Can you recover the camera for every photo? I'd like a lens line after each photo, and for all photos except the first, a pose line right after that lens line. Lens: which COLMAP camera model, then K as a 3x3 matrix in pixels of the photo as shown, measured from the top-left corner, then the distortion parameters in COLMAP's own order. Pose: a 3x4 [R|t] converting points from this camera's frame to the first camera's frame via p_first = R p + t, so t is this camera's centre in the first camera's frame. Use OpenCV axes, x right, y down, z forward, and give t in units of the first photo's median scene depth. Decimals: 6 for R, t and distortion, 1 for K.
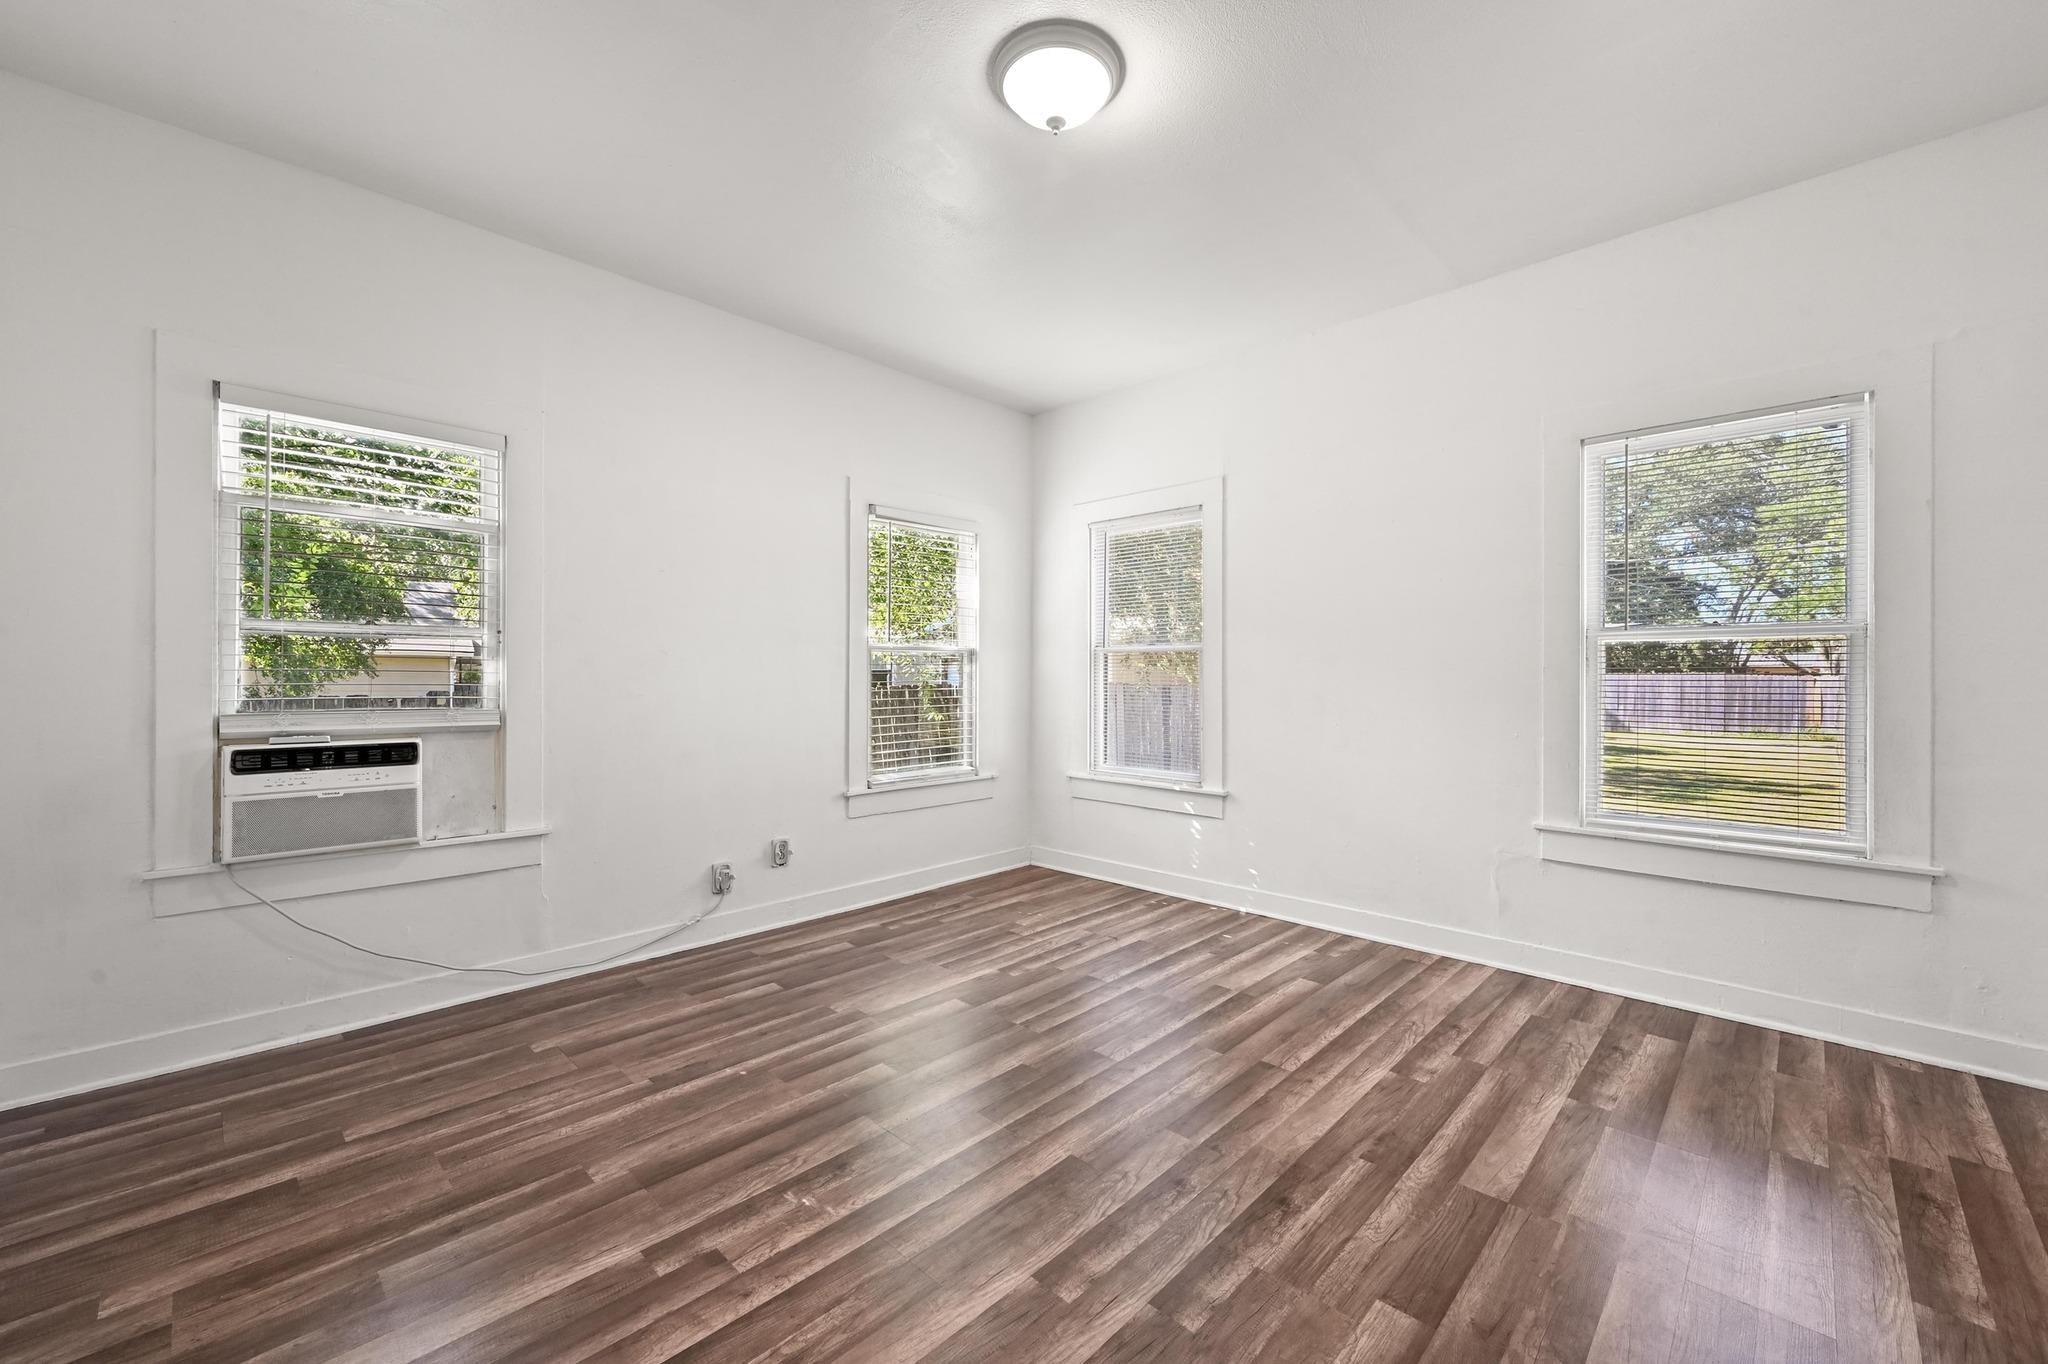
lens RADIAL K [[816.6, 0, 1027.1], [0, 816.6, 681.5], [0, 0, 1]] dist [0.000930, -0.000067]
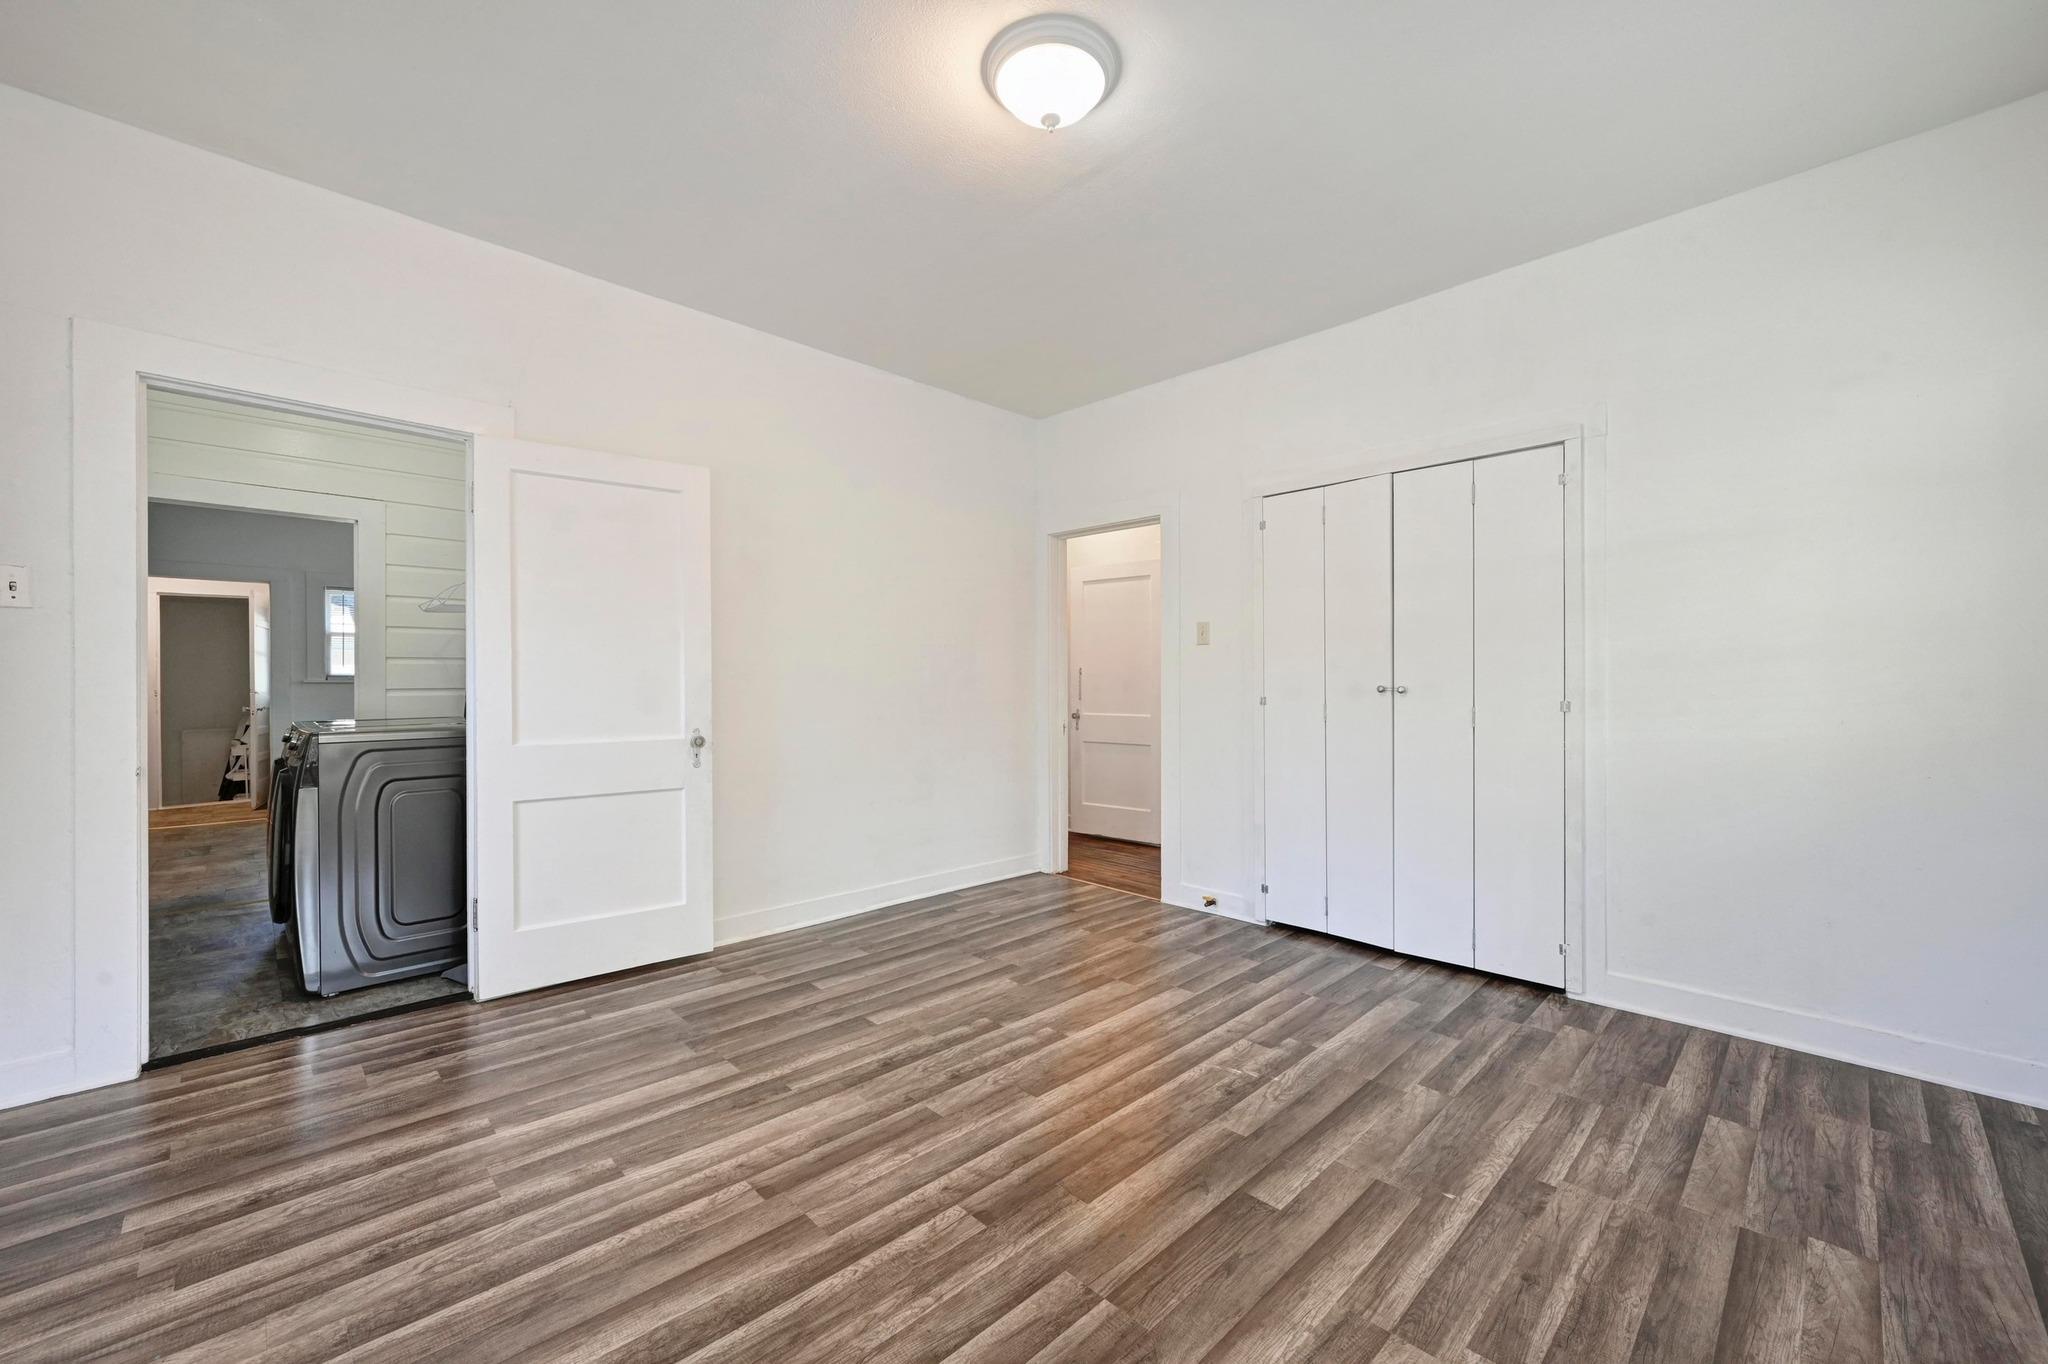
lens RADIAL K [[816.6, 0, 1027.1], [0, 816.6, 681.5], [0, 0, 1]] dist [0.000930, -0.000067]
pose [[-0.999637, -0.001753, 0.026881, 0.034847], [-0.001696, 0.999996, 0.002174, -0.007890], [-0.026885, 0.002128, -0.999636, 2.008703]]
